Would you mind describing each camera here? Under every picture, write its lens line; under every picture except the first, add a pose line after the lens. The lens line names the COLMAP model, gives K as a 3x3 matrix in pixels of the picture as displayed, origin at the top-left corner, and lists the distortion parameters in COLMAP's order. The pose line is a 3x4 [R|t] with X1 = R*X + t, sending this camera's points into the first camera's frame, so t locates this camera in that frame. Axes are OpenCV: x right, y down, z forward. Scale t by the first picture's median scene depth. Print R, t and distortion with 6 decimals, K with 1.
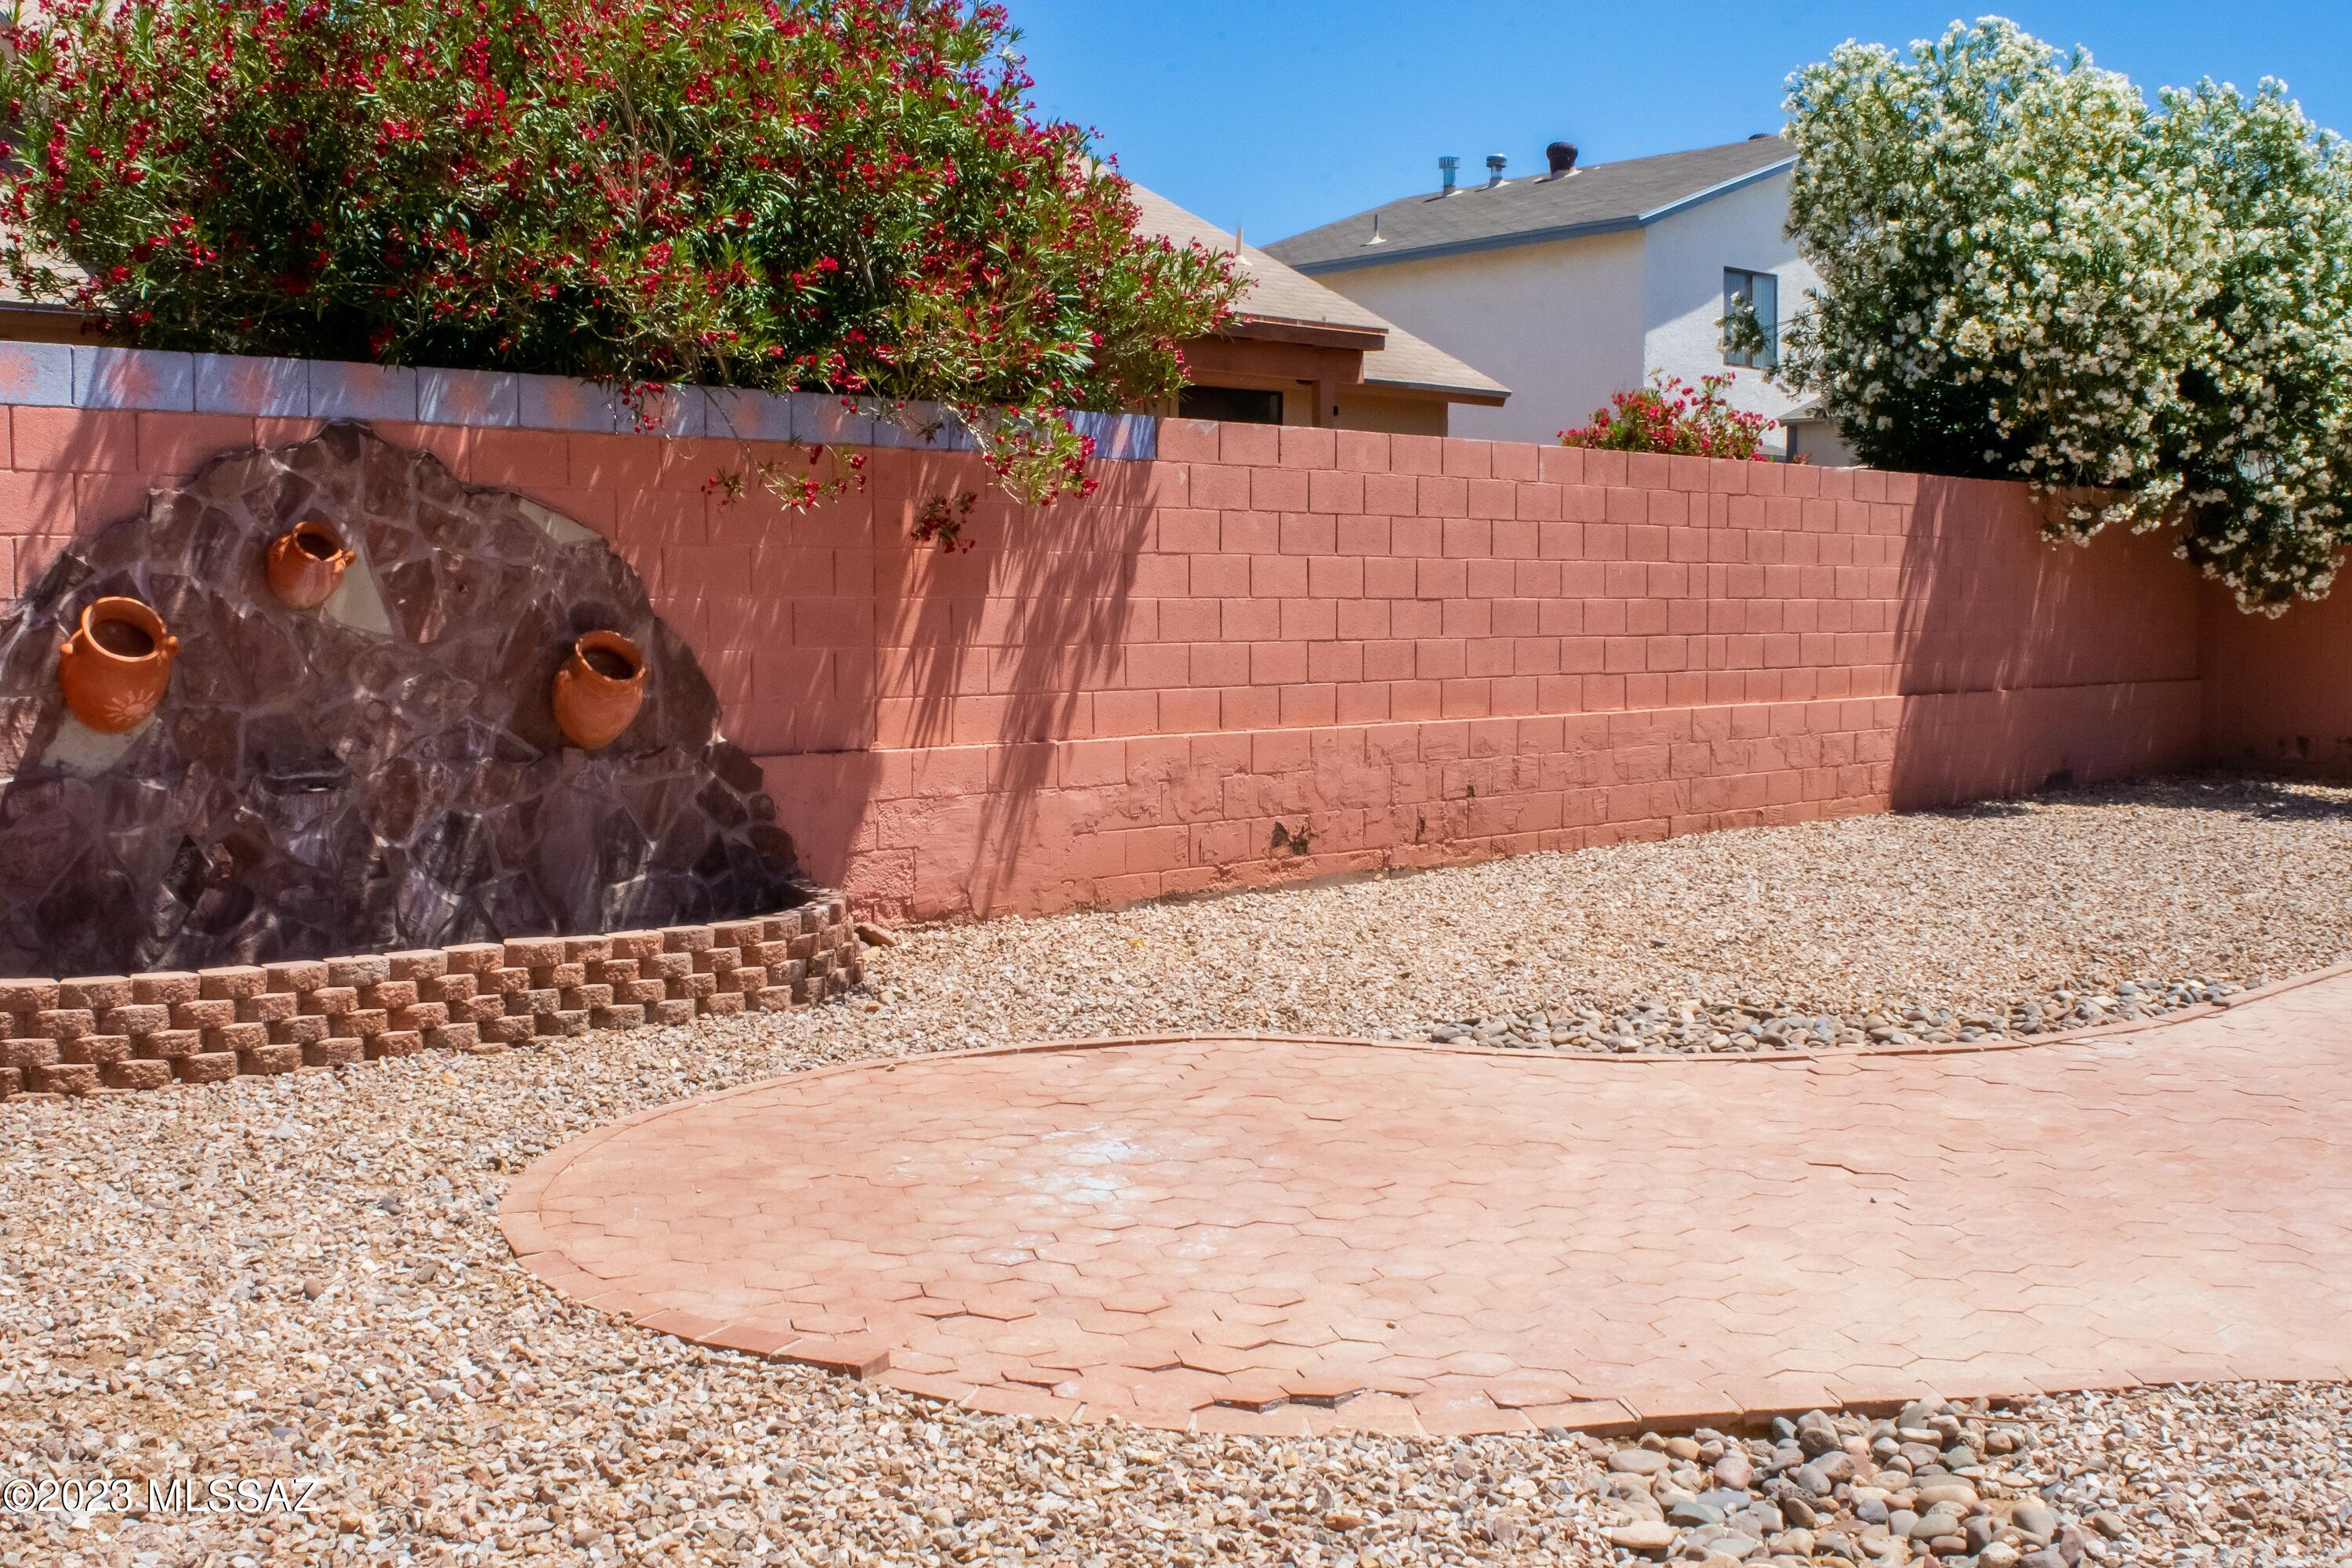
lens RADIAL K [[2437.1, 0, 1177.9], [0, 2437.1, 782.8], [0, 0, 1]] dist [-0.054840, 0.000000]
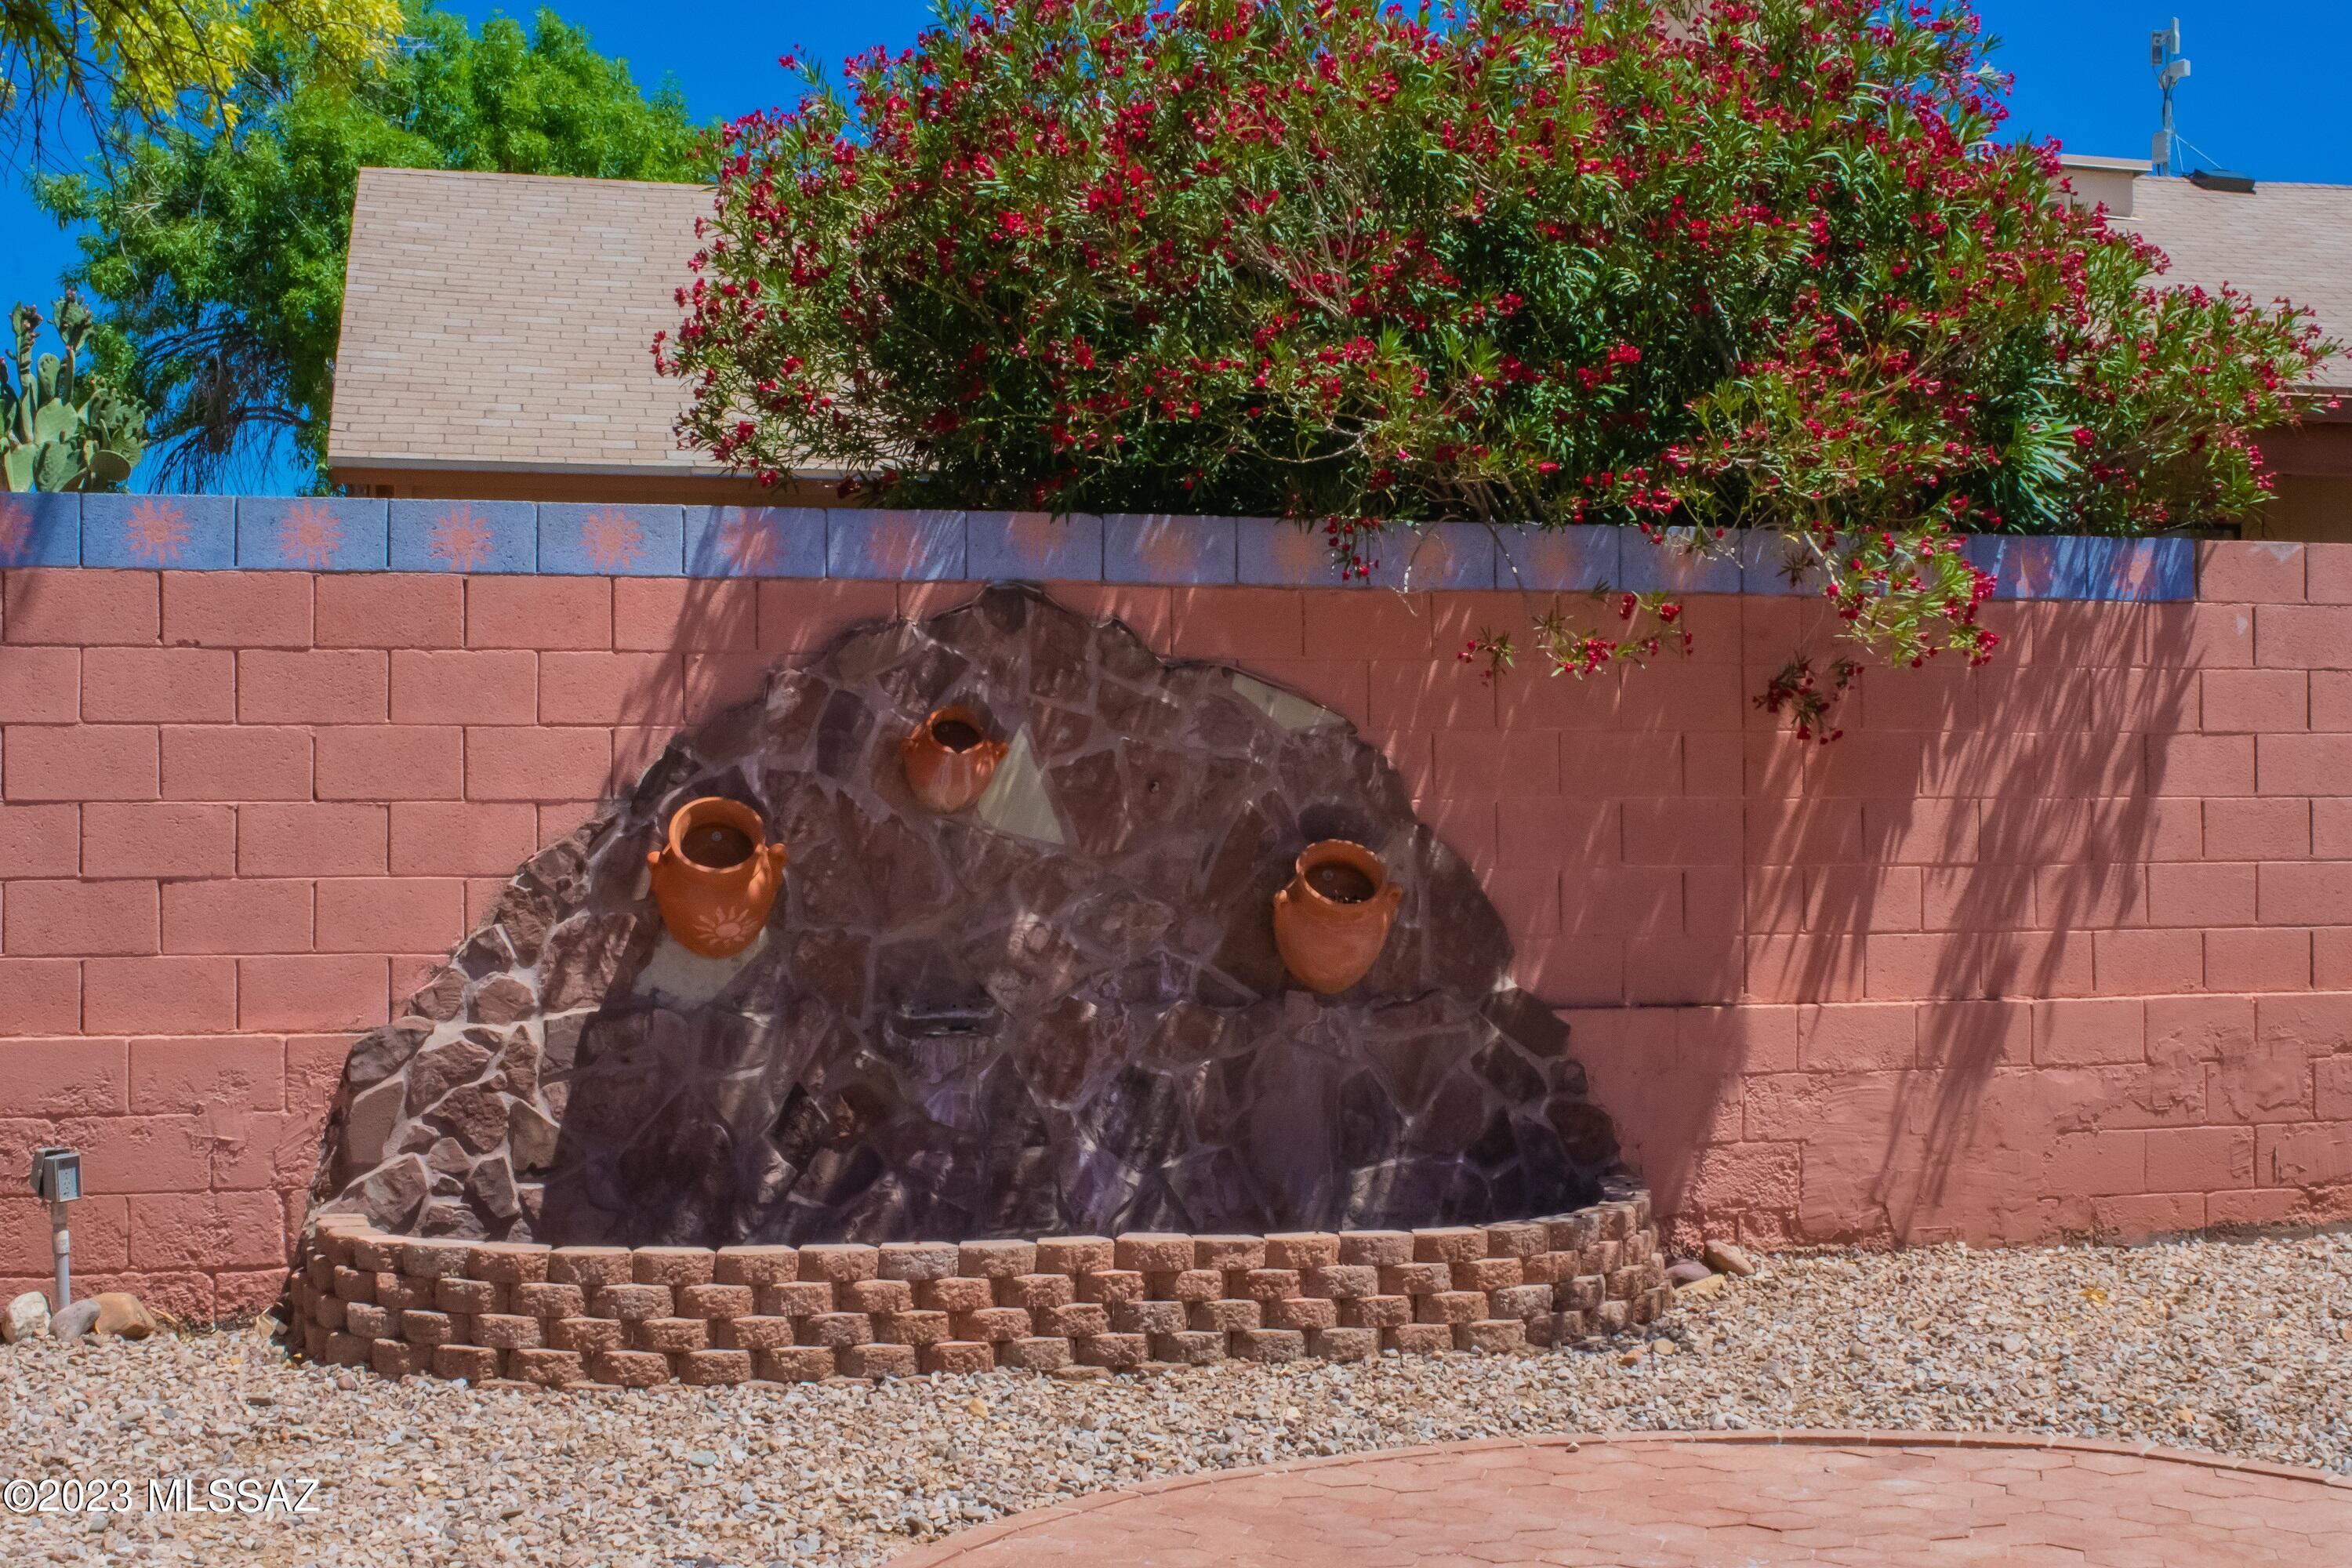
lens RADIAL K [[2993.7, 0, 1175.7], [0, 2993.7, 788.1], [0, 0, 1]] dist [-0.042883, 0.000000]
pose [[0.873520, -0.006083, -0.486751, 0.193055], [-0.033810, 0.996749, -0.073132, -0.007993], [0.485613, 0.080339, 0.870474, 0.146350]]
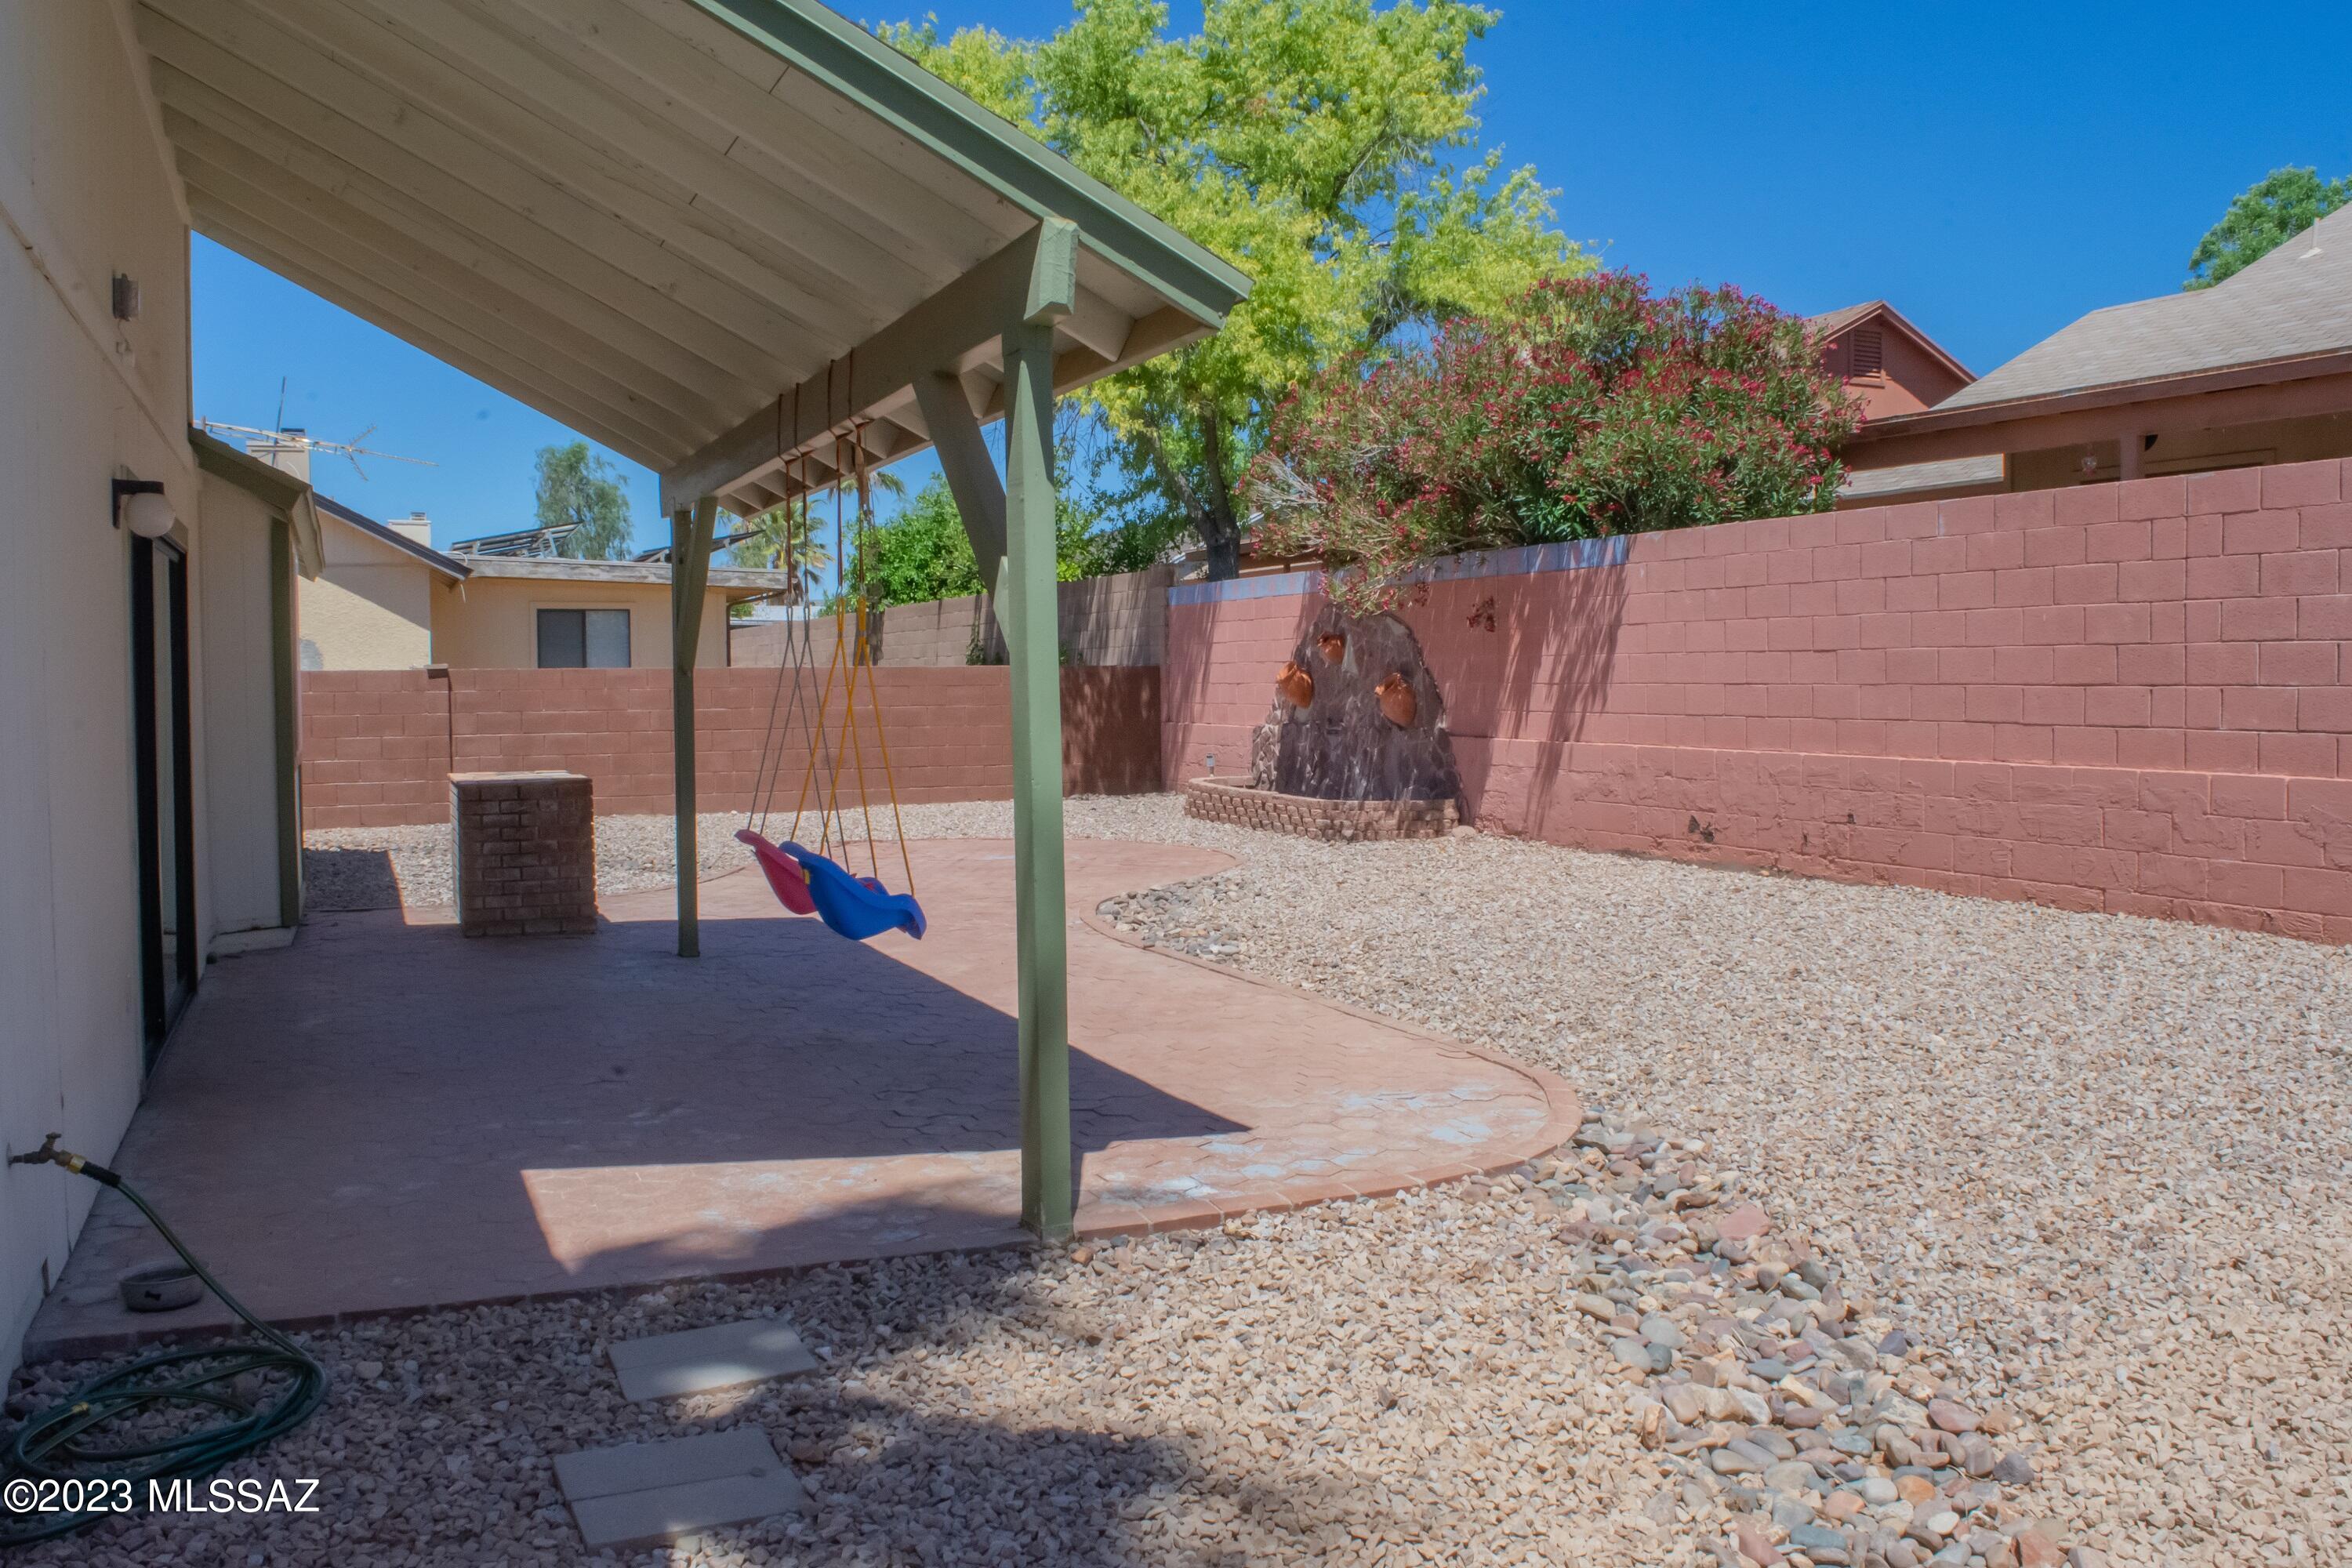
lens RADIAL K [[1854.2, 0, 1175.6], [0, 1854.2, 782.6], [0, 0, 1]] dist [0.002491, 0.001163]
pose [[-0.313156, 0.057070, -0.947985, 1.518822], [-0.065089, 0.994556, 0.081375, -0.092541], [0.947469, 0.087187, -0.307736, 1.406600]]
